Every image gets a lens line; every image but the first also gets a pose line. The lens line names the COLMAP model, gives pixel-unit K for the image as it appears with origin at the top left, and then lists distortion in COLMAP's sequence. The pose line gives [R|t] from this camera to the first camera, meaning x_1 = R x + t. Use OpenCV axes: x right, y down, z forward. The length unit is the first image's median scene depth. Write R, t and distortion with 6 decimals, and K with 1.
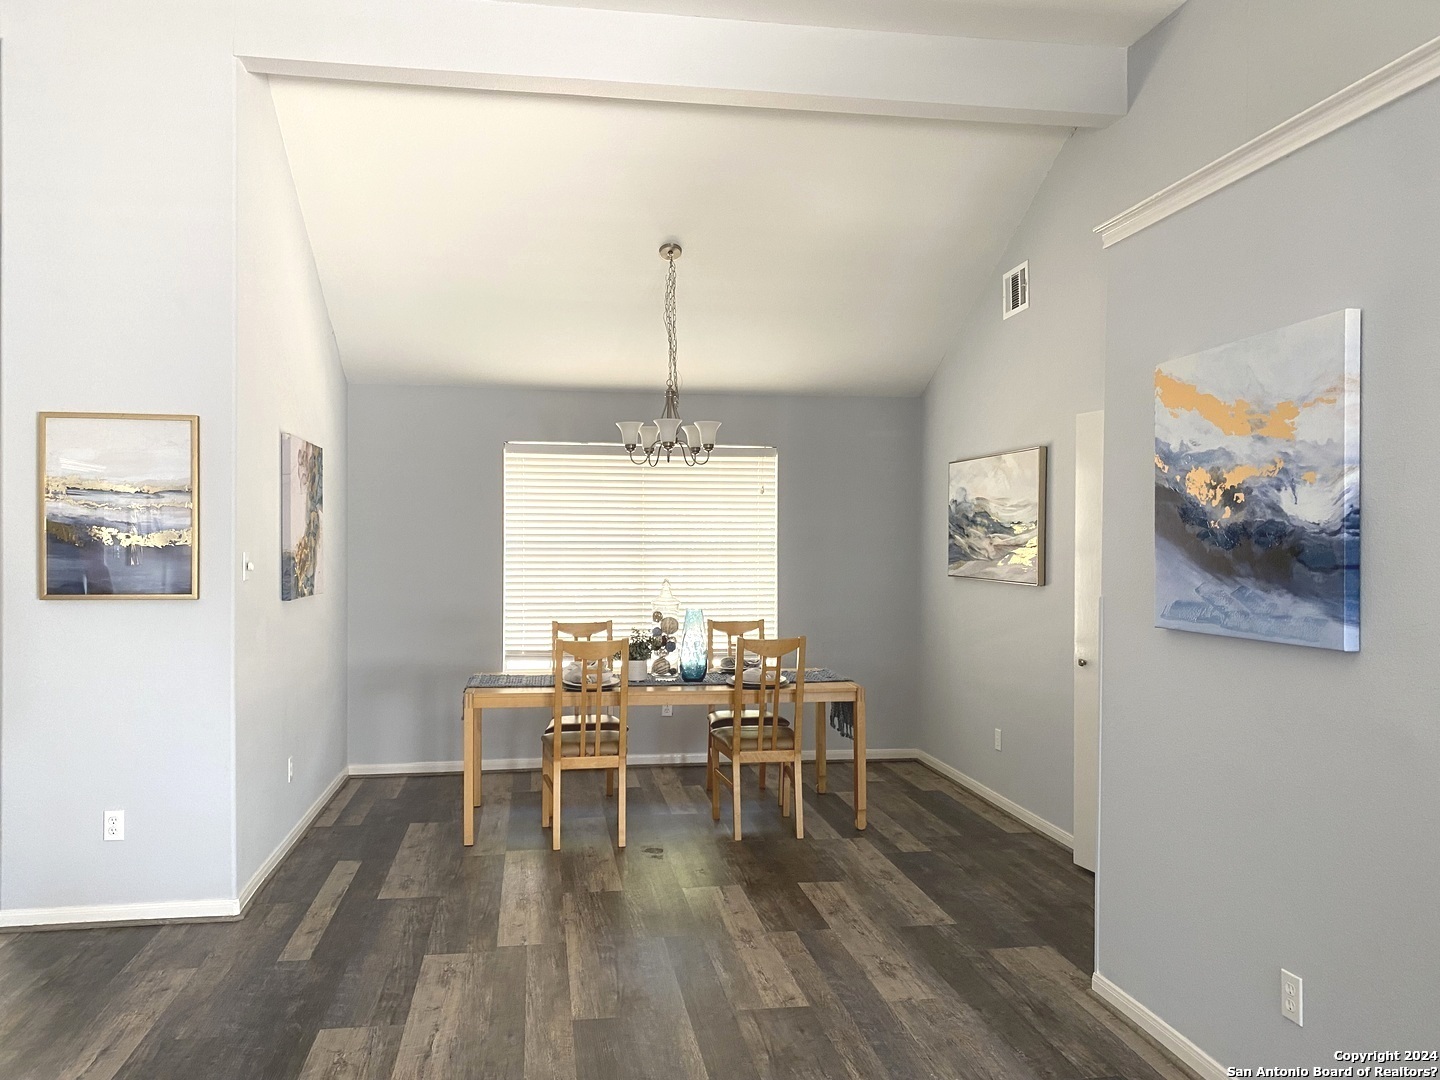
lens RADIAL K [[1083.4, 0, 722.9], [0, 1083.4, 539.2], [0, 0, 1]] dist [0.014107, -0.002296]
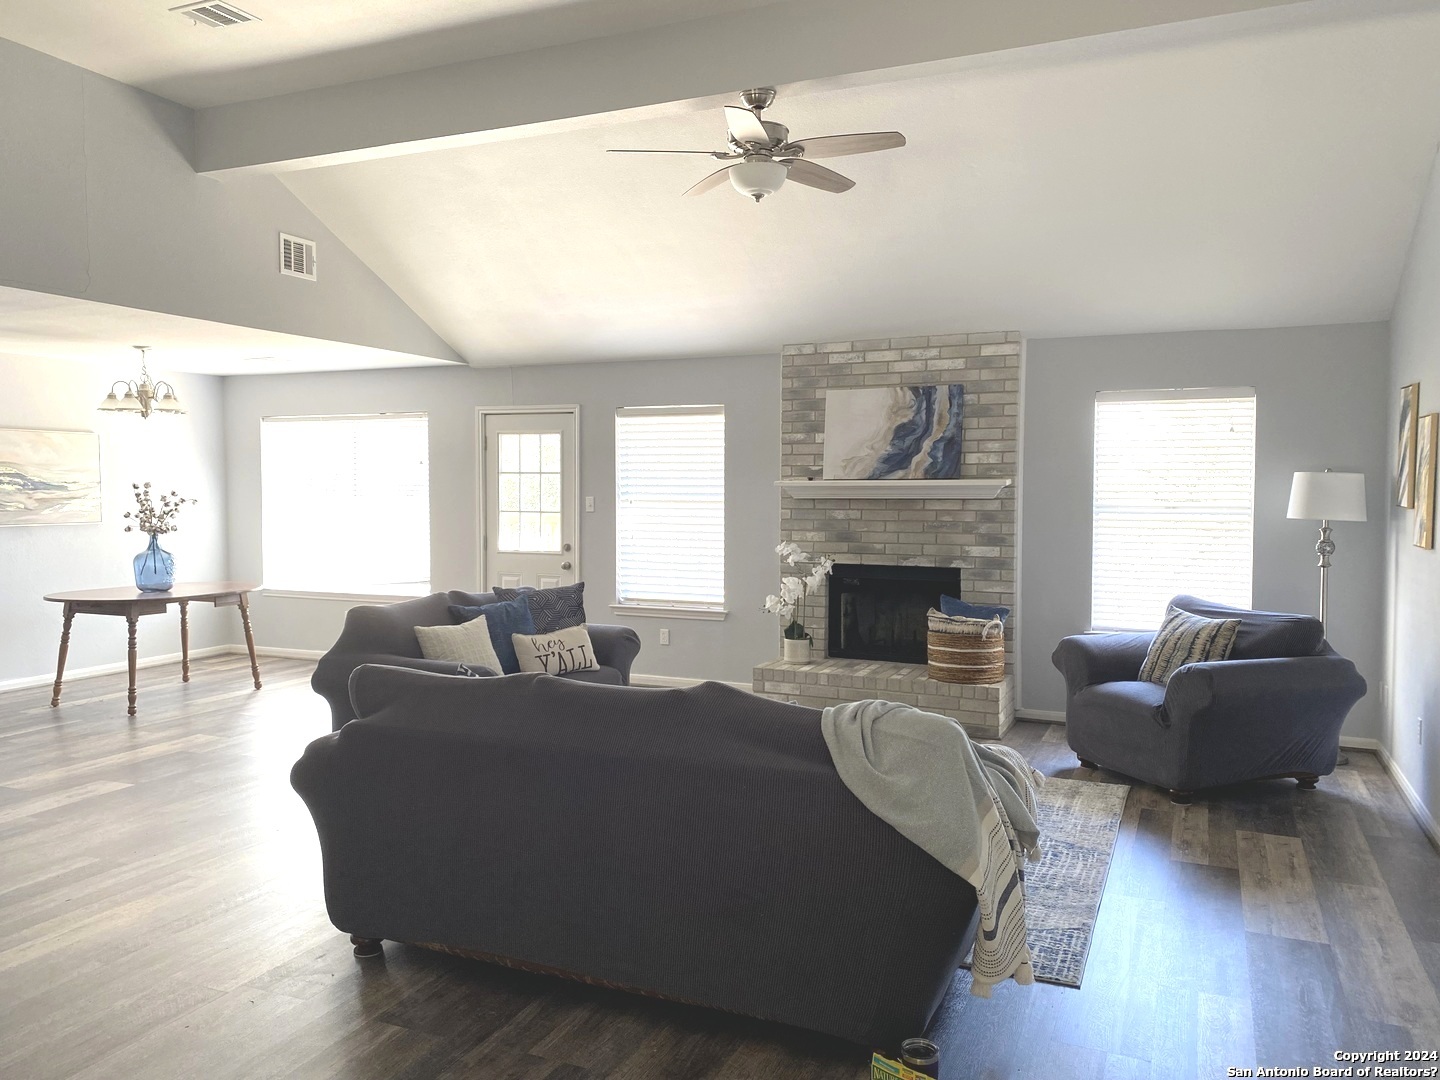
lens RADIAL K [[1083.4, 0, 718.6], [0, 1083.4, 540.7], [0, 0, 1]] dist [0.014107, -0.002296]
pose [[-0.829851, -0.033126, 0.557002, -0.826167], [0.000604, 0.998182, 0.060264, -0.016035], [-0.557985, 0.050346, -0.828322, 1.121365]]
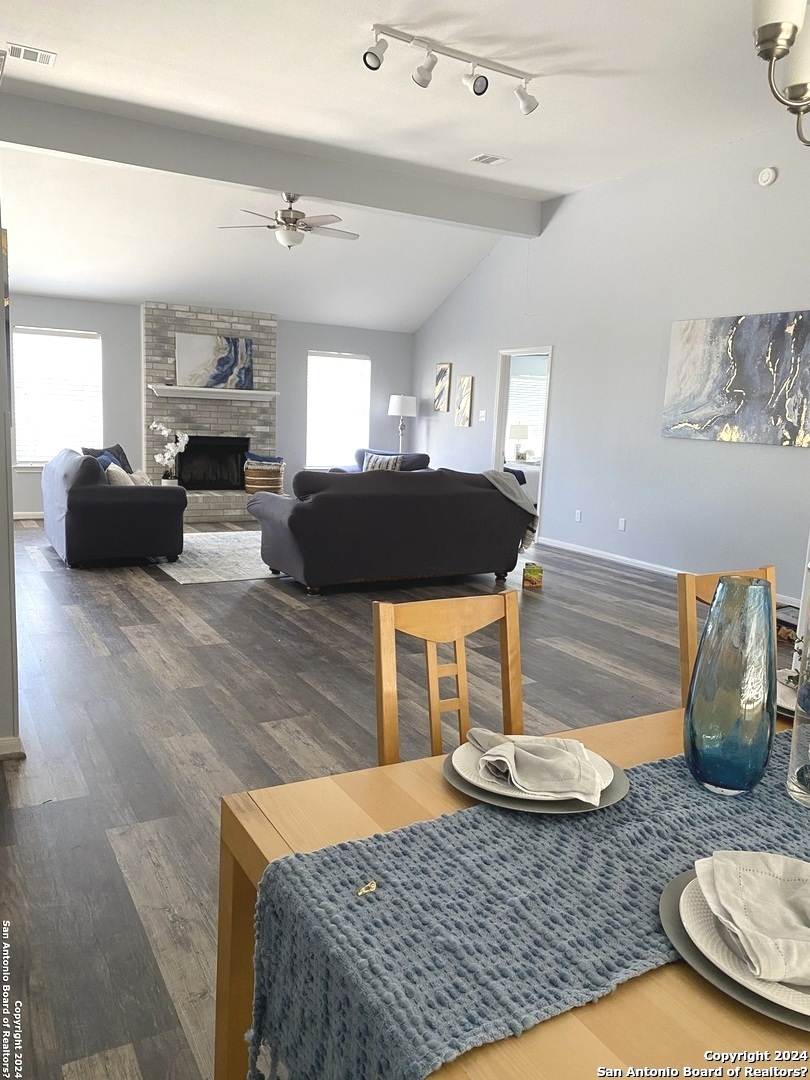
lens RADIAL K [[812.5, 0, 411.6], [0, 812.5, 535.7], [0, 0, 1]] dist [0.014107, -0.002296]
pose [[-0.934847, 0.007316, -0.354976, 0.265481], [-0.049452, 0.987360, 0.150582, 0.031341], [0.351591, 0.158326, -0.922668, 1.992555]]
